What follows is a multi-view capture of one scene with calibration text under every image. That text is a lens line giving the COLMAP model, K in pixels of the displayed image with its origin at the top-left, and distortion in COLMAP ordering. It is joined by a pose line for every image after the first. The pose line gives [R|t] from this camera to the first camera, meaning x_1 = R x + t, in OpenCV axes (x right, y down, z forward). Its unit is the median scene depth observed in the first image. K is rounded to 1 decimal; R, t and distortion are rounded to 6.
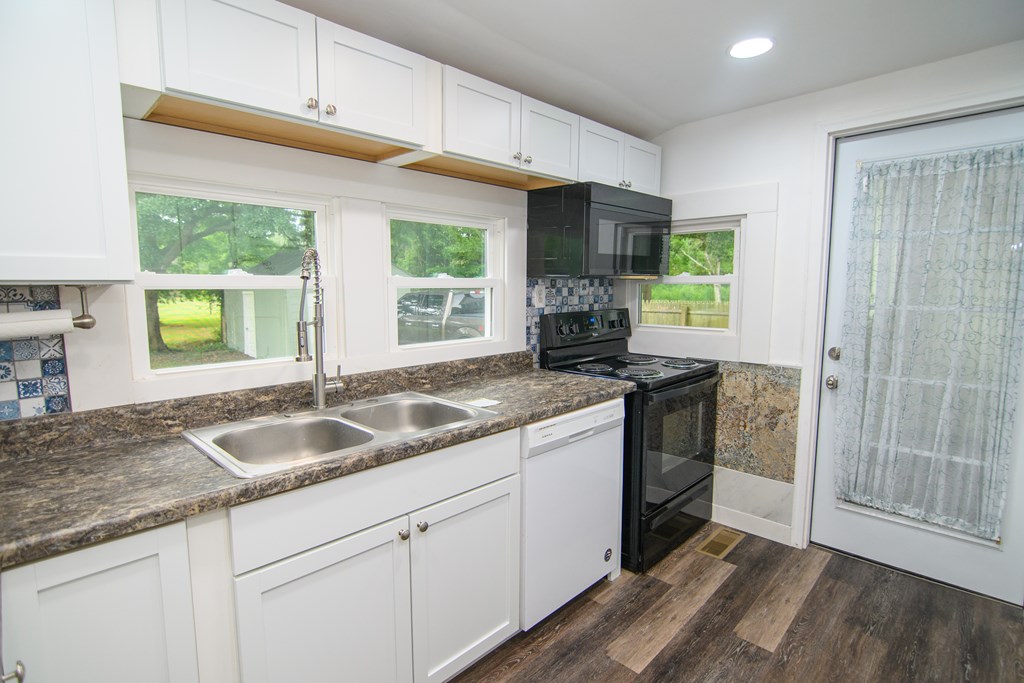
lens RADIAL K [[501.6, 0, 506.2], [0, 501.6, 342.6], [0, 0, 1]] dist [-0.026809, 0.000308]
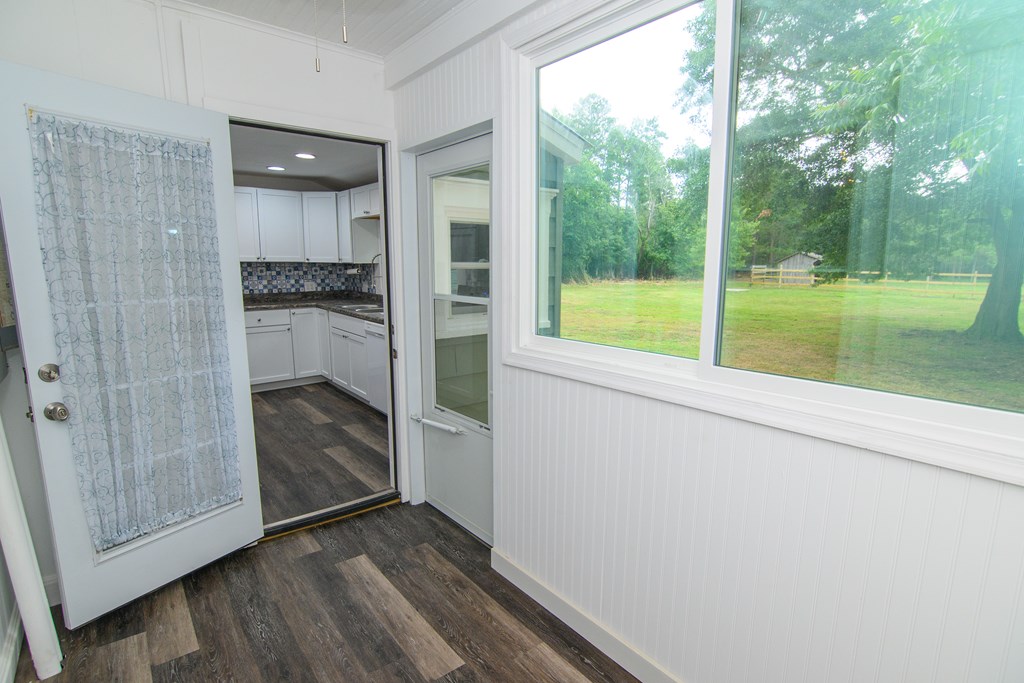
lens RADIAL K [[525.2, 0, 512.3], [0, 525.2, 346.1], [0, 0, 1]] dist [-0.010211, -0.000492]
pose [[-0.115635, 0.171197, -0.978427, 2.177019], [-0.114253, 0.976205, 0.184311, -0.240009], [0.986699, 0.133101, -0.093323, 1.673254]]
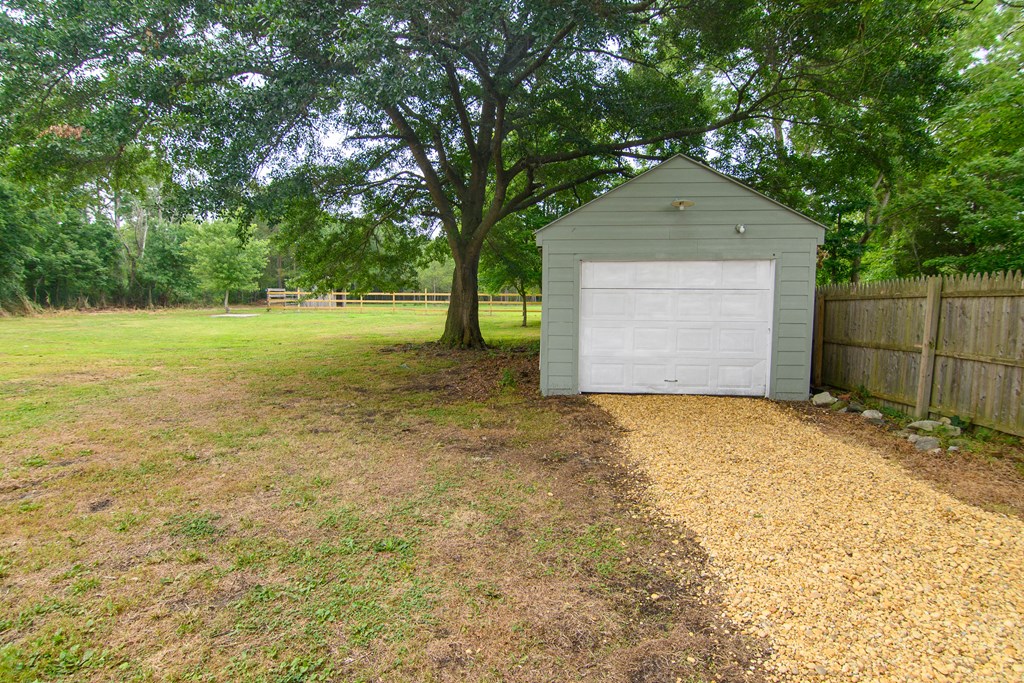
lens RADIAL K [[525.2, 0, 512.3], [0, 525.2, 346.1], [0, 0, 1]] dist [-0.010211, -0.000492]
pose [[0.637477, 0.090572, -0.765127, 0.504420], [-0.096185, 0.994653, 0.037604, -0.134295], [0.764442, 0.049622, 0.642780, 3.176864]]
